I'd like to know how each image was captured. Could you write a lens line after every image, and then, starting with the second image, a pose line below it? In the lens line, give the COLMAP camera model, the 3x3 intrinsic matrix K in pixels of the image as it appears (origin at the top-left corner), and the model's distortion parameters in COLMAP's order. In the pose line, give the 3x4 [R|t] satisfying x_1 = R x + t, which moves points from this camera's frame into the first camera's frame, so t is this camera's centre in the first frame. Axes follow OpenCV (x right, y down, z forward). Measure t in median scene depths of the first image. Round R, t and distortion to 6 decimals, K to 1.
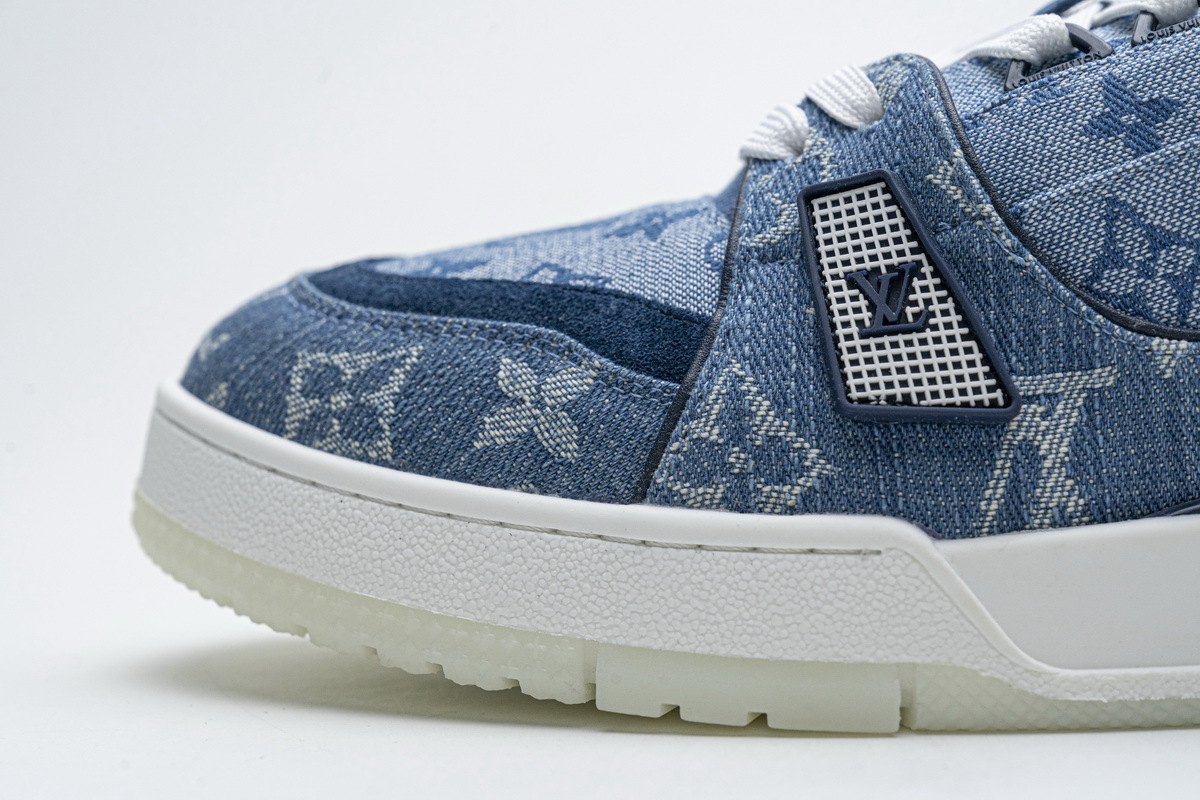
lens RADIAL K [[2387.6, 0, 617.5], [0, 2387.6, 400.6], [0, 0, 1]] dist [0.048079, -0.230382]
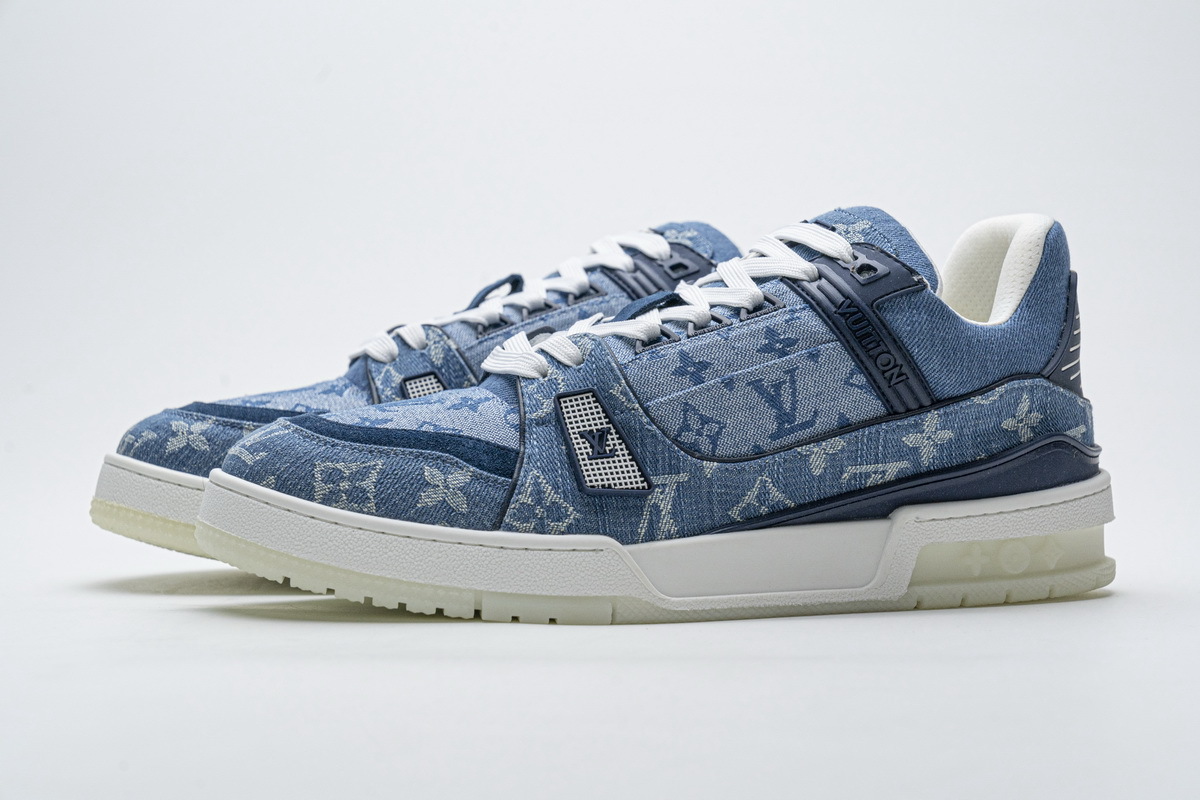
lens RADIAL K [[2387.6, 0, 617.5], [0, 2387.6, 400.6], [0, 0, 1]] dist [0.048079, -0.230382]
pose [[0.923858, 0.015071, 0.382438, -0.772921], [-0.006736, 0.999710, -0.023123, -0.030435], [-0.382675, 0.018786, 0.923692, -1.188651]]
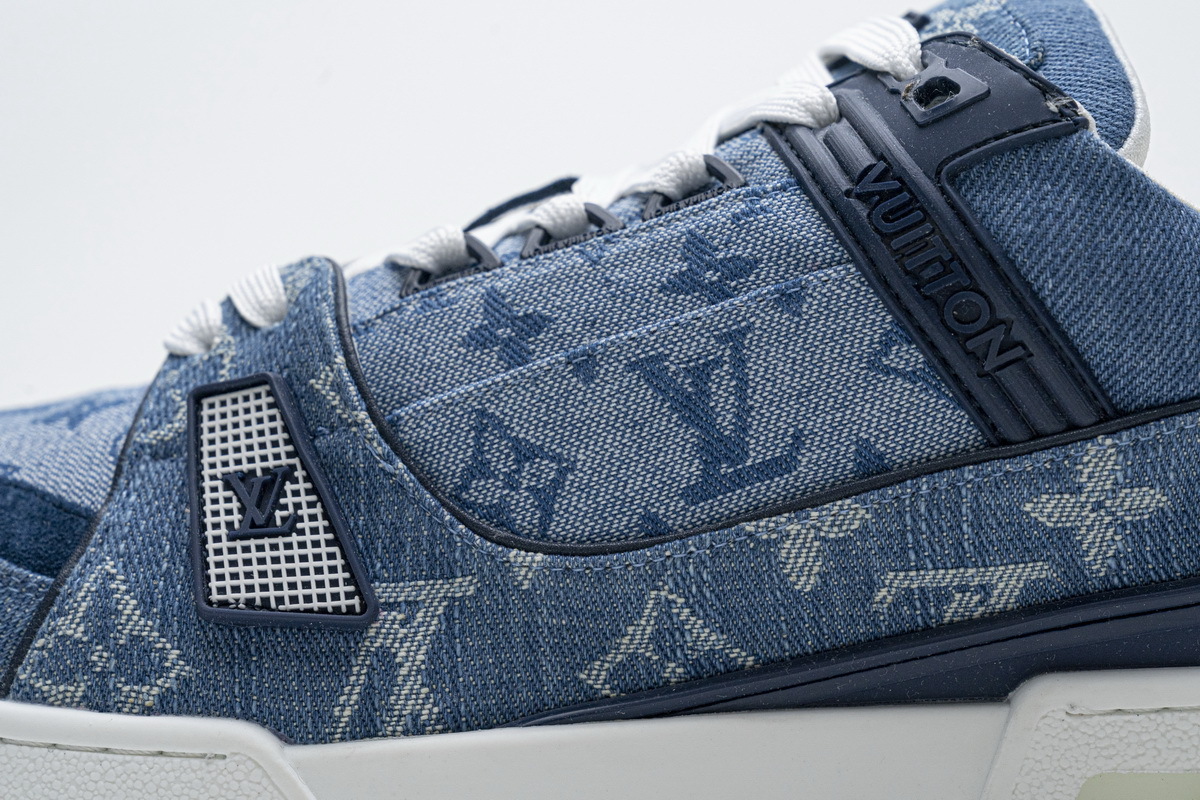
lens RADIAL K [[2387.6, 0, 617.5], [0, 2387.6, 400.6], [0, 0, 1]] dist [0.048079, -0.230382]
pose [[0.998624, 0.031730, 0.041764, 0.221164], [-0.029645, 0.998327, -0.049635, -0.039713], [-0.043269, 0.048329, 0.997894, -0.016784]]
